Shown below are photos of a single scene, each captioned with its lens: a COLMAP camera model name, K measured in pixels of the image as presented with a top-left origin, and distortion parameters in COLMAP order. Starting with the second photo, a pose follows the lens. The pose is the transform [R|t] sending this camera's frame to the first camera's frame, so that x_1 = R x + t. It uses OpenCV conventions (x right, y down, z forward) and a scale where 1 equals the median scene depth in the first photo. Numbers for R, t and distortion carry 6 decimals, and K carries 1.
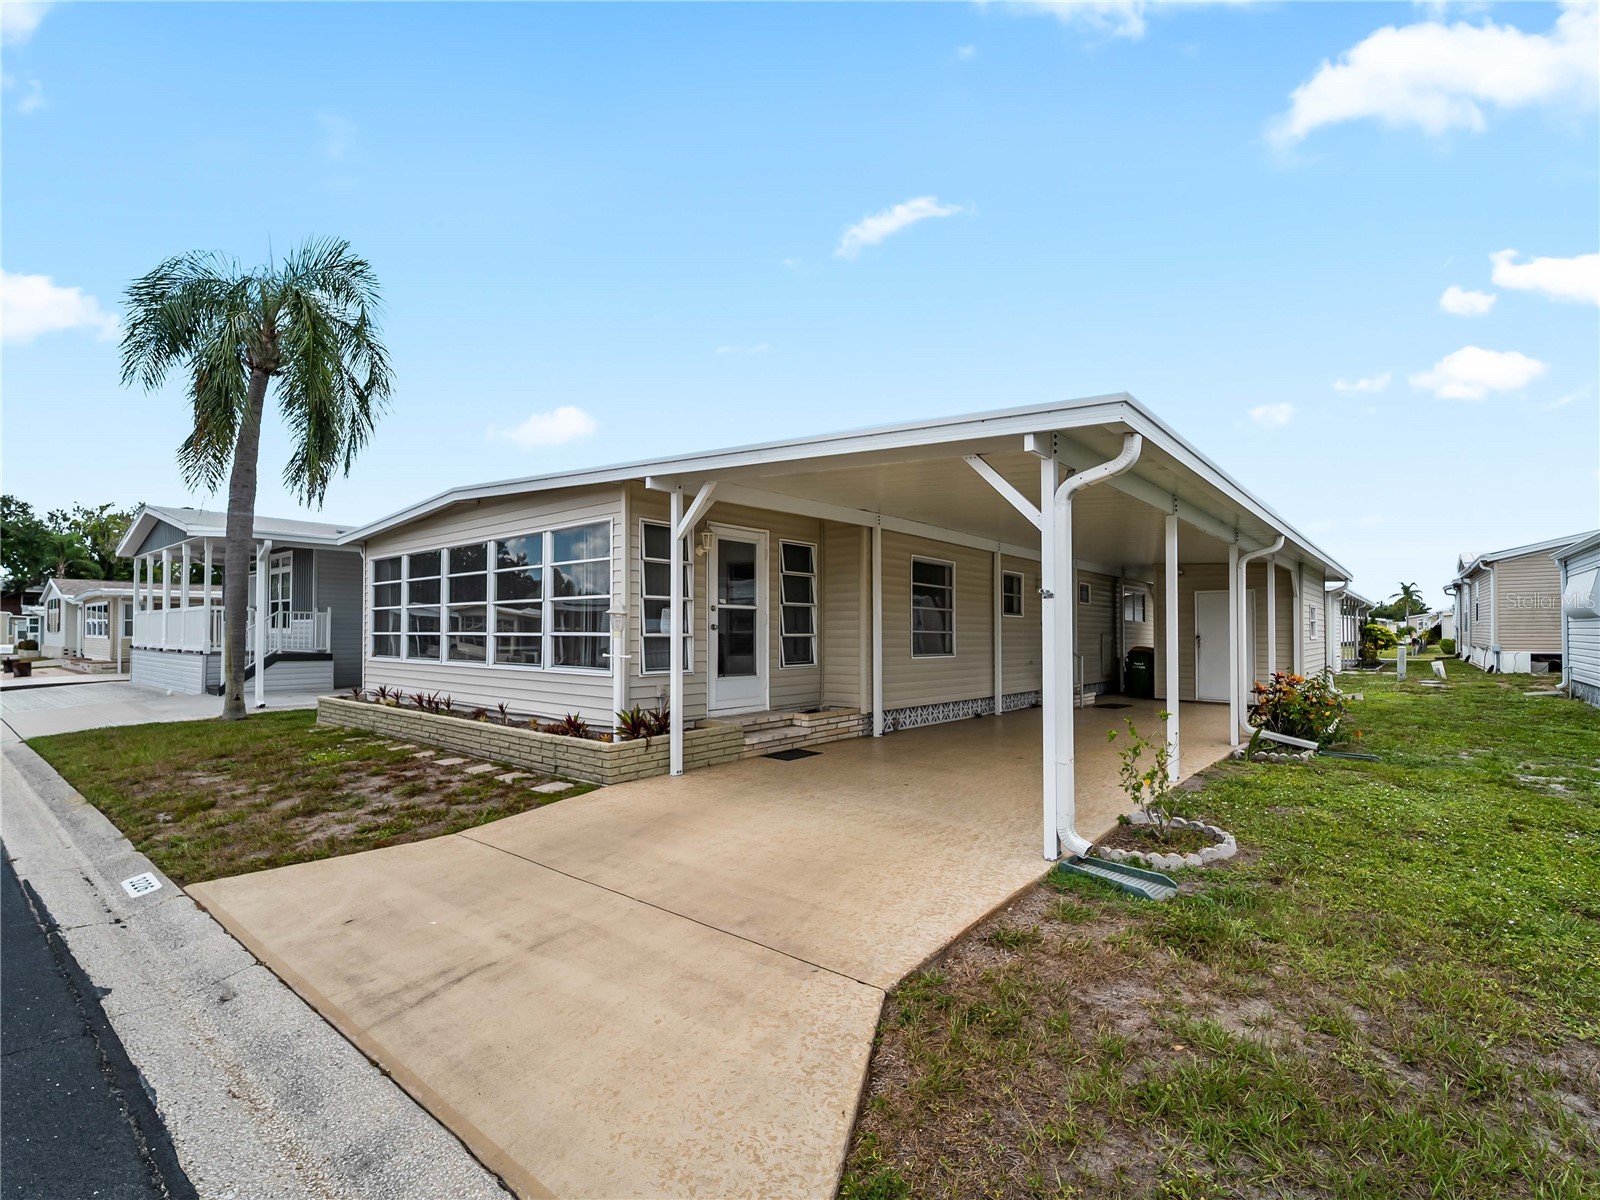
lens RADIAL K [[735.6, 0, 813.2], [0, 735.6, 609.2], [0, 0, 1]] dist [-0.003578, -0.002390]
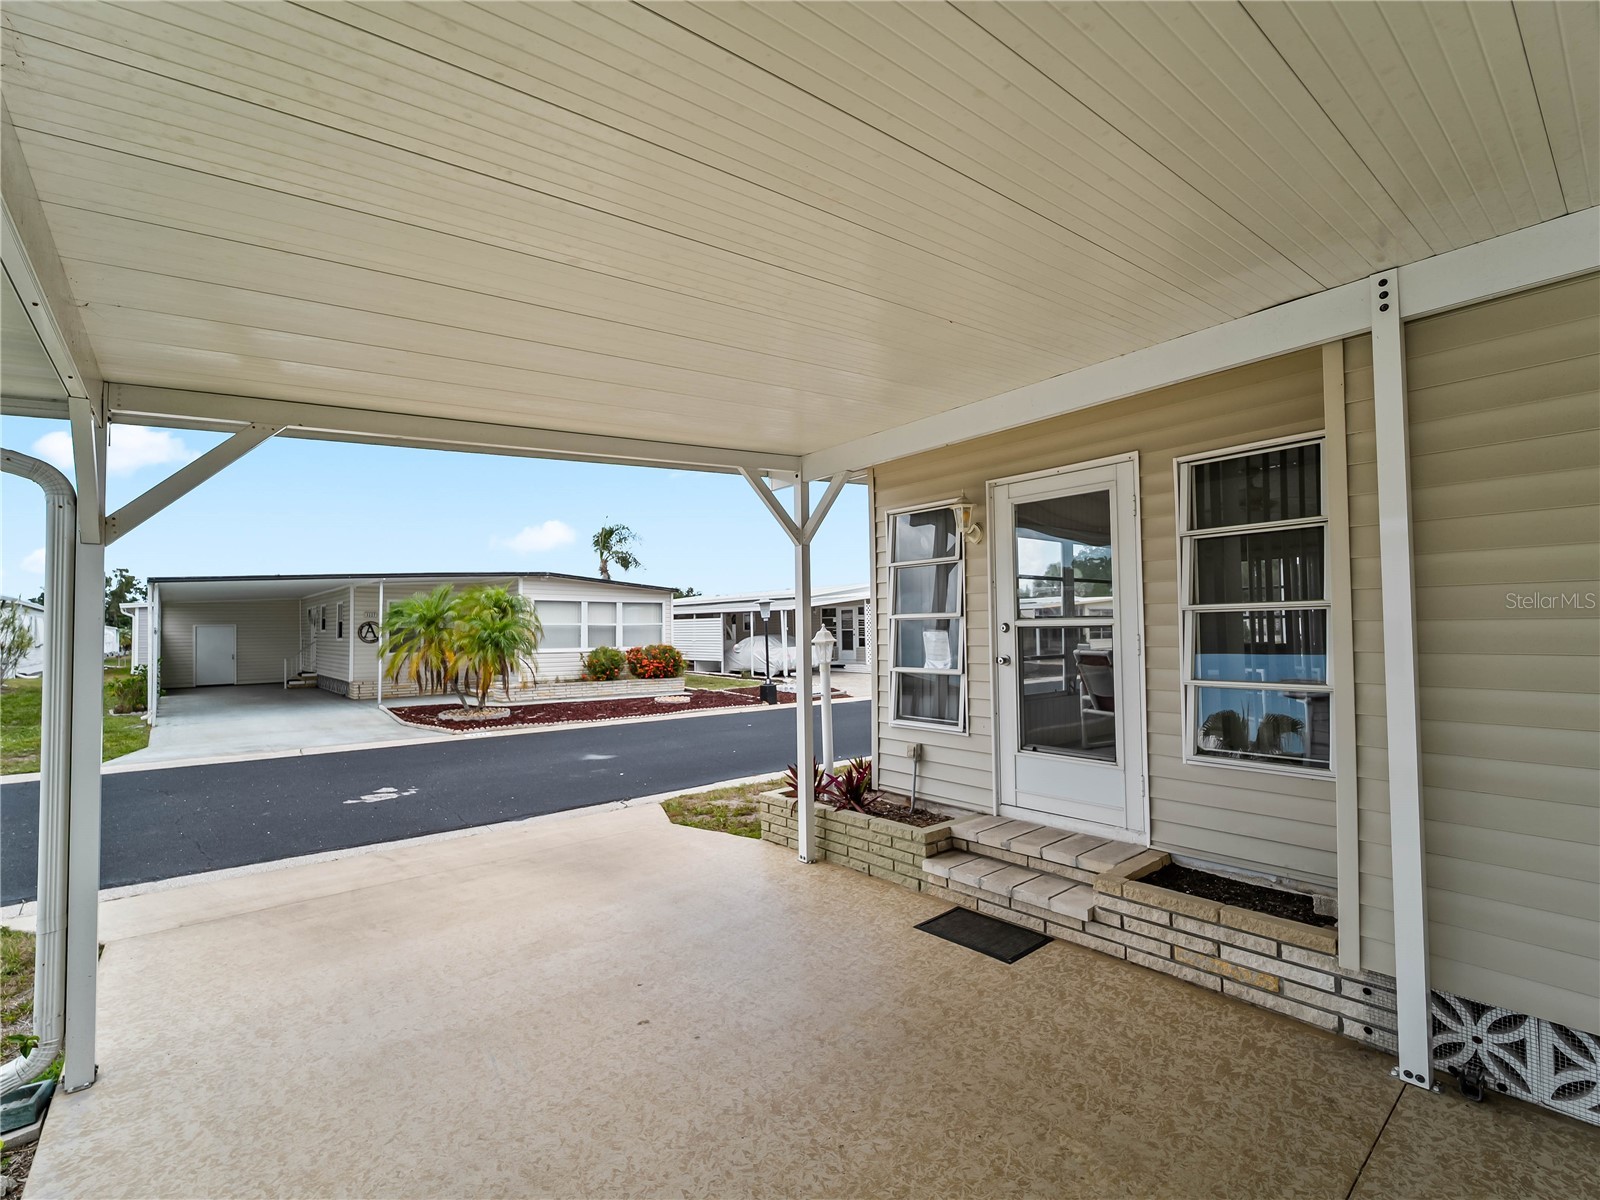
lens RADIAL K [[735.6, 0, 812.2], [0, 735.6, 601.9], [0, 0, 1]] dist [-0.003578, -0.002390]
pose [[-0.177963, -0.039667, -0.983237, 0.706711], [0.040338, 0.998053, -0.047566, -0.000186], [0.983210, -0.048126, -0.176016, 1.474883]]
